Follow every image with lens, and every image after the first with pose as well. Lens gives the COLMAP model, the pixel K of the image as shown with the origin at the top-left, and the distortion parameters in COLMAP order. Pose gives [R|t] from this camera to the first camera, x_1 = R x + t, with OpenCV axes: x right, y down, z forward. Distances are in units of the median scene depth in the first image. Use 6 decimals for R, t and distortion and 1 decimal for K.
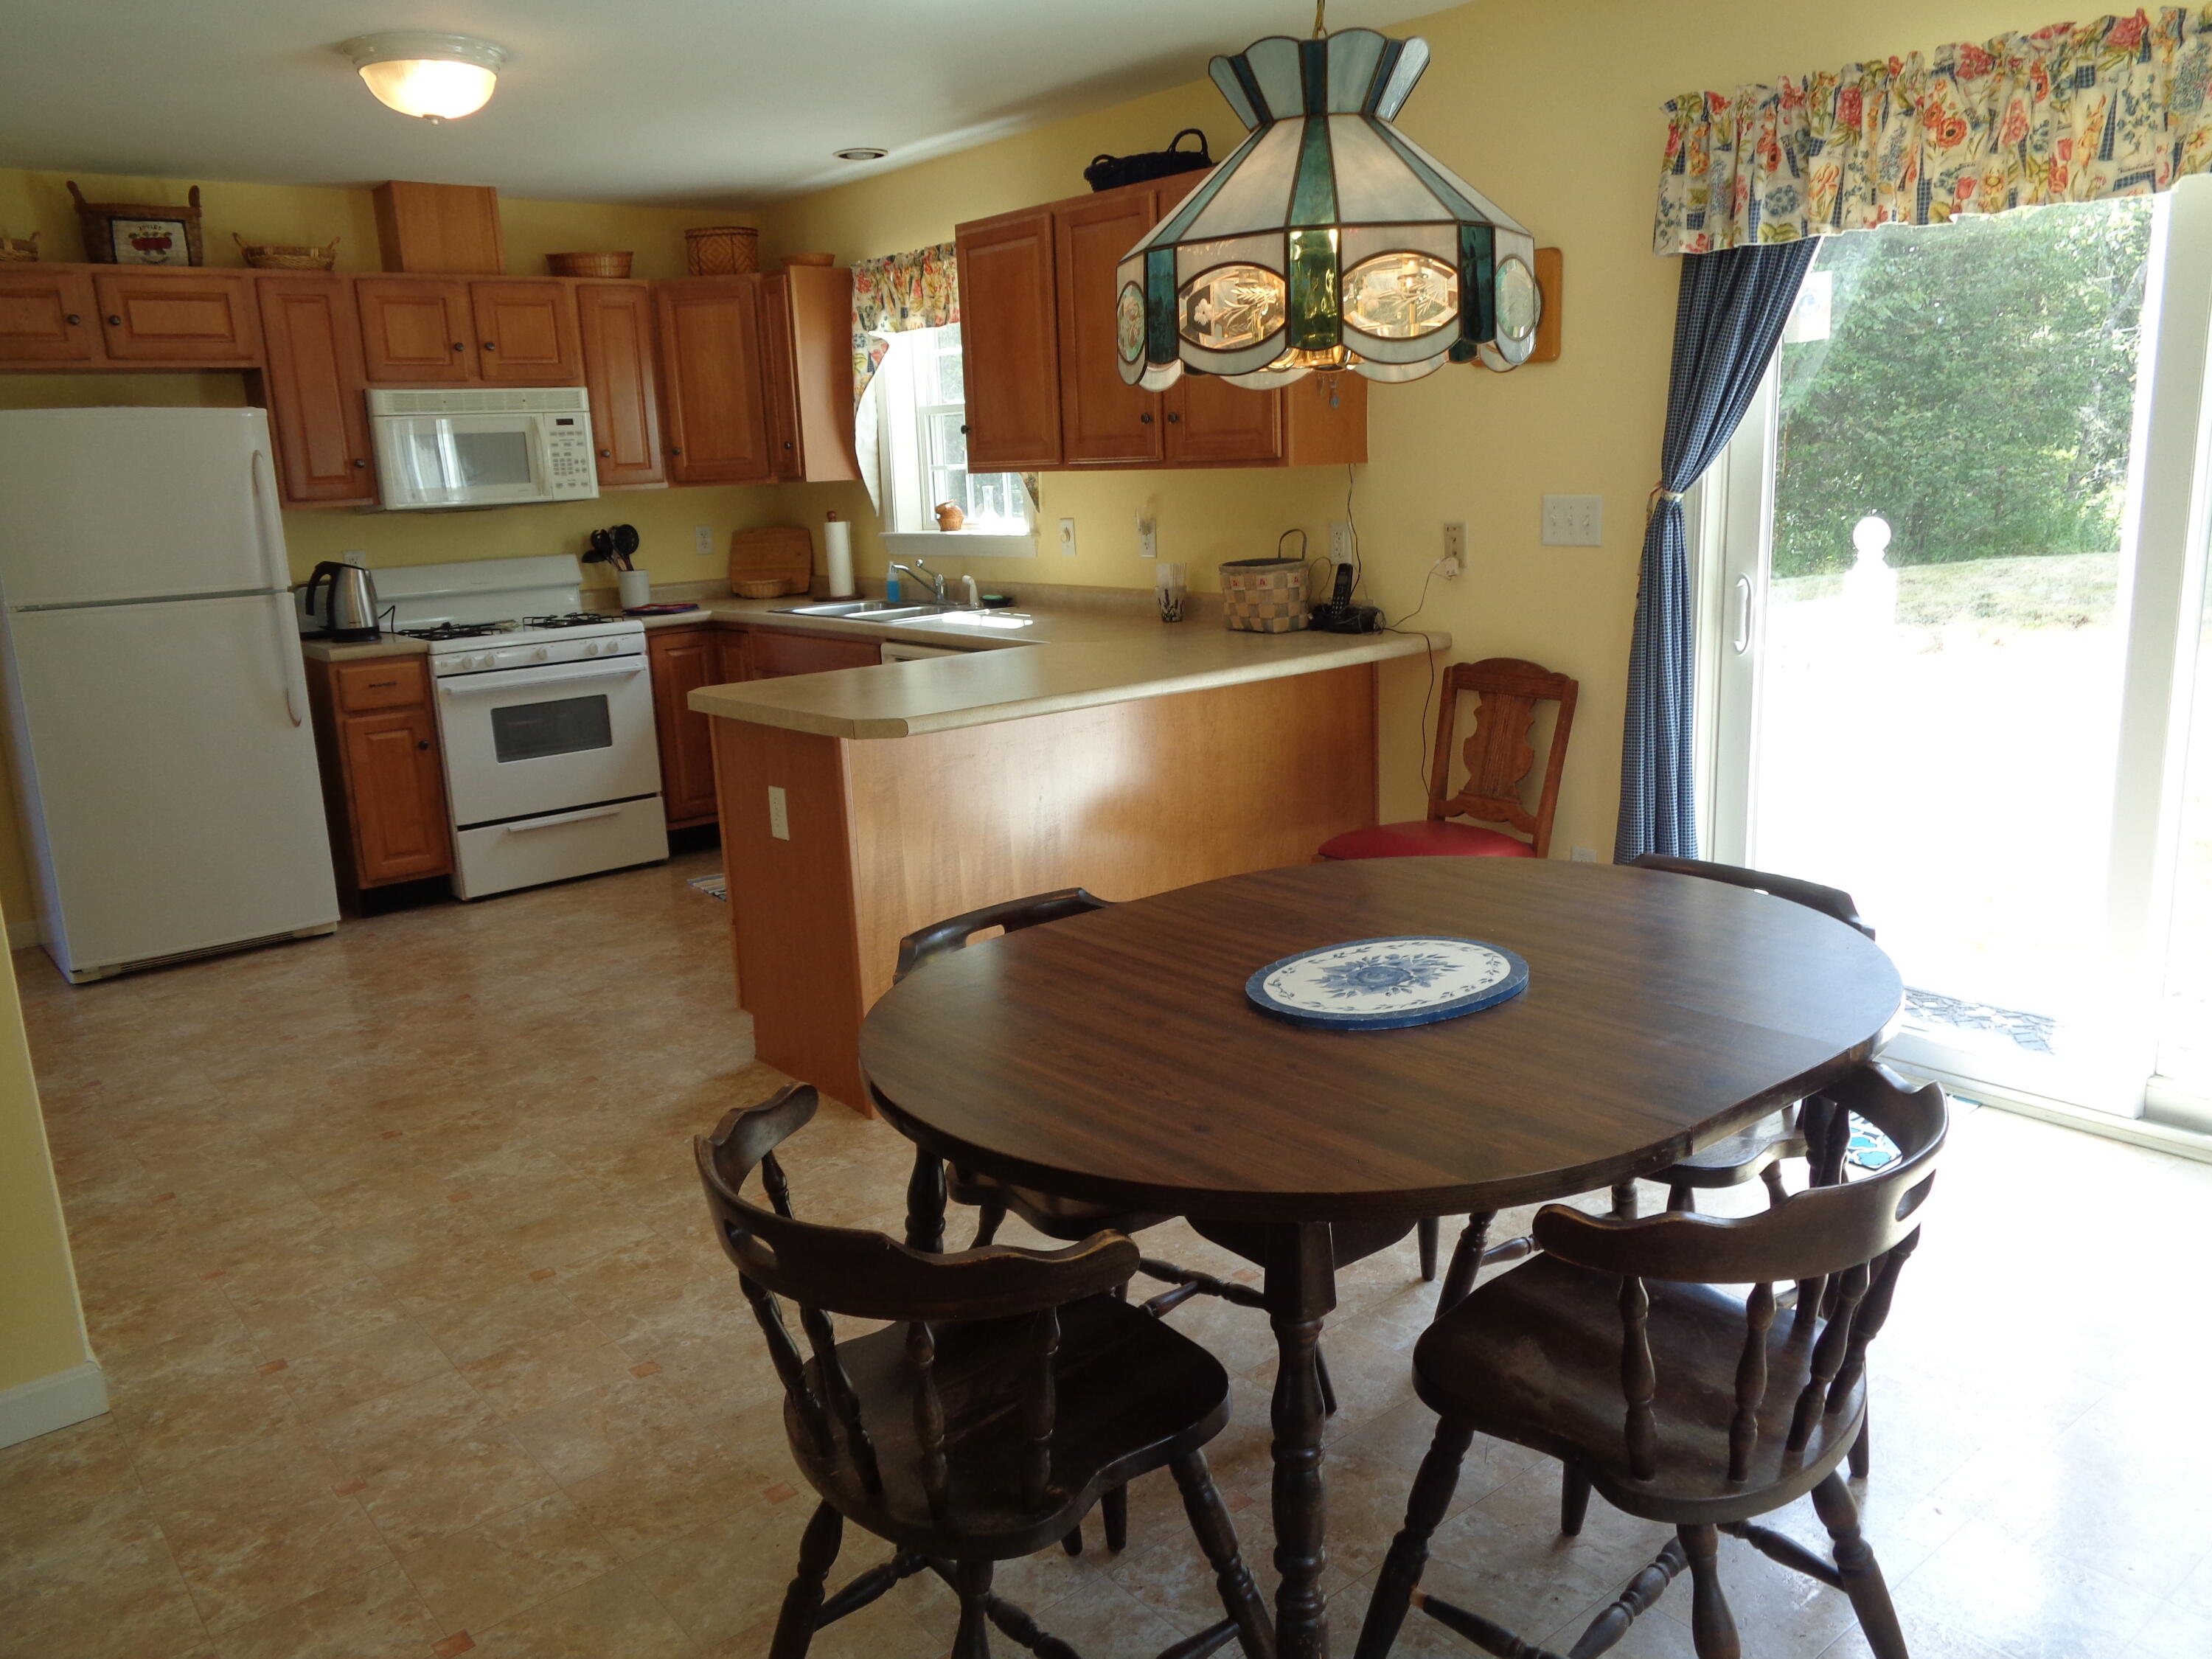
lens RADIAL K [[1659.5, 0, 1122.8], [0, 1659.5, 813.8], [0, 0, 1]] dist [0.011937, 0.002225]
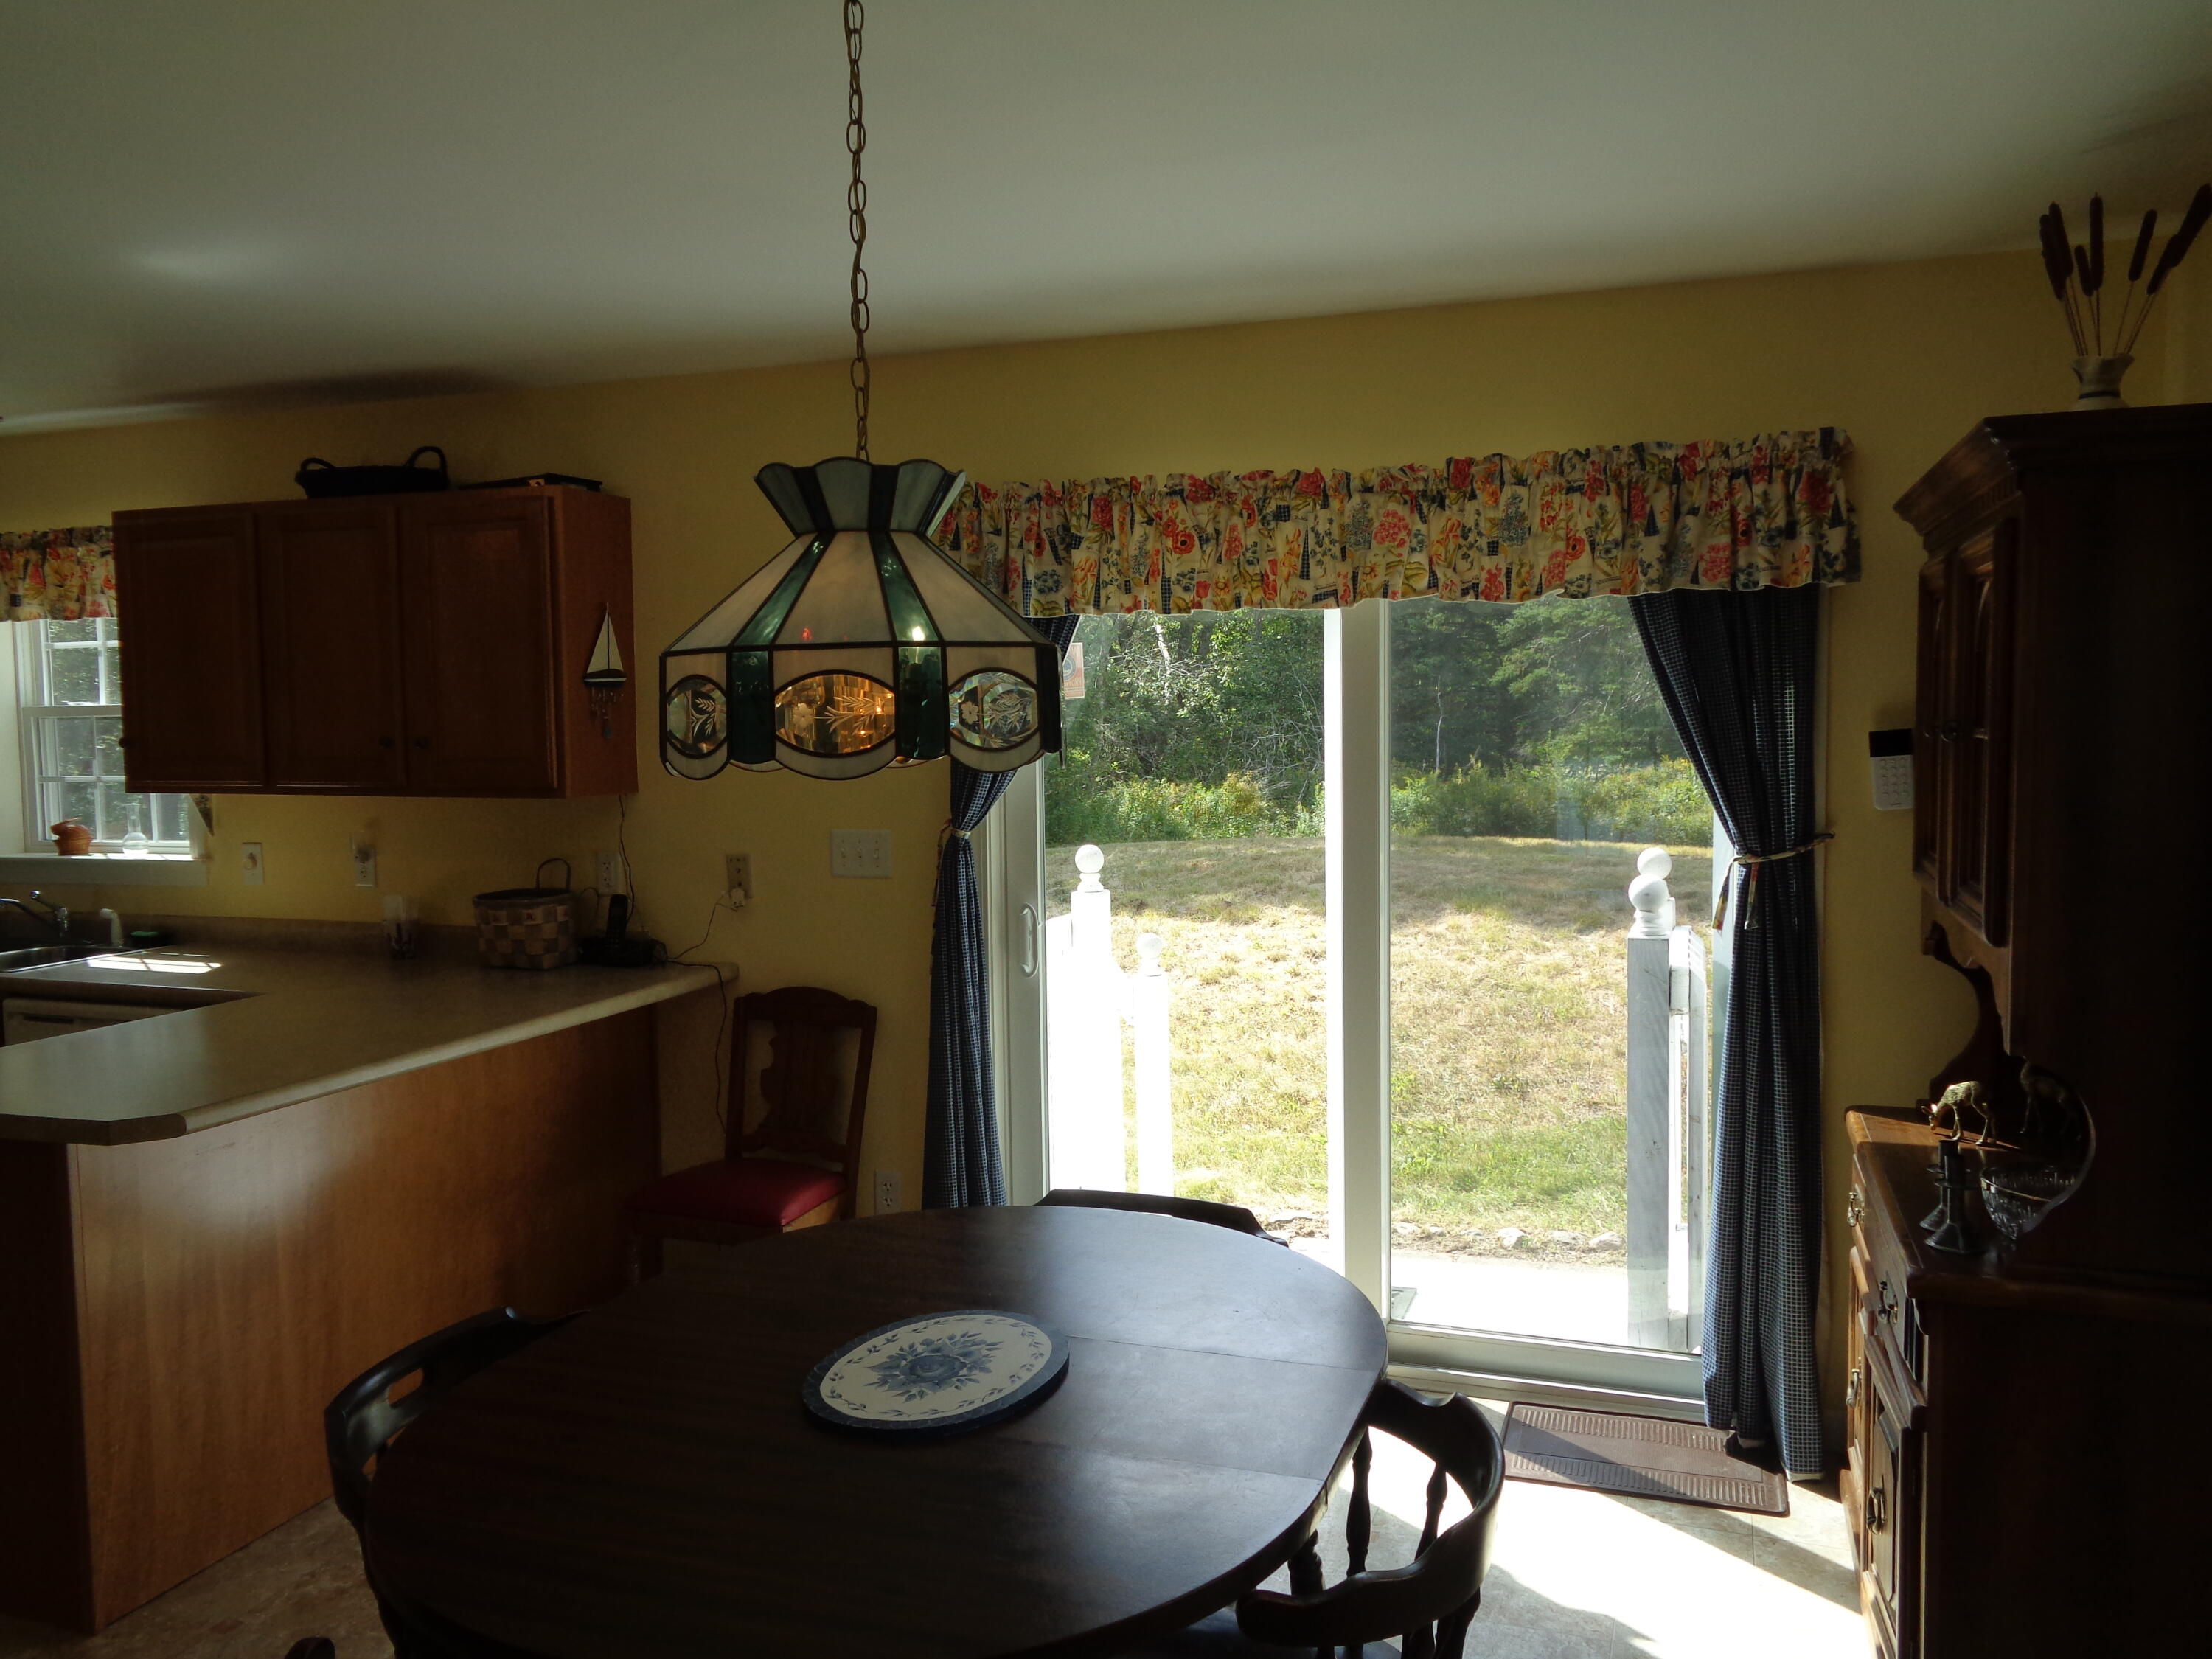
lens RADIAL K [[1659.5, 0, 1123.0], [0, 1659.5, 822.9], [0, 0, 1]] dist [0.011937, 0.002225]
pose [[0.863143, -0.000844, 0.504959, -0.133427], [0.085074, 0.985947, -0.143772, -0.037401], [-0.497741, 0.167055, 0.851085, 0.034048]]
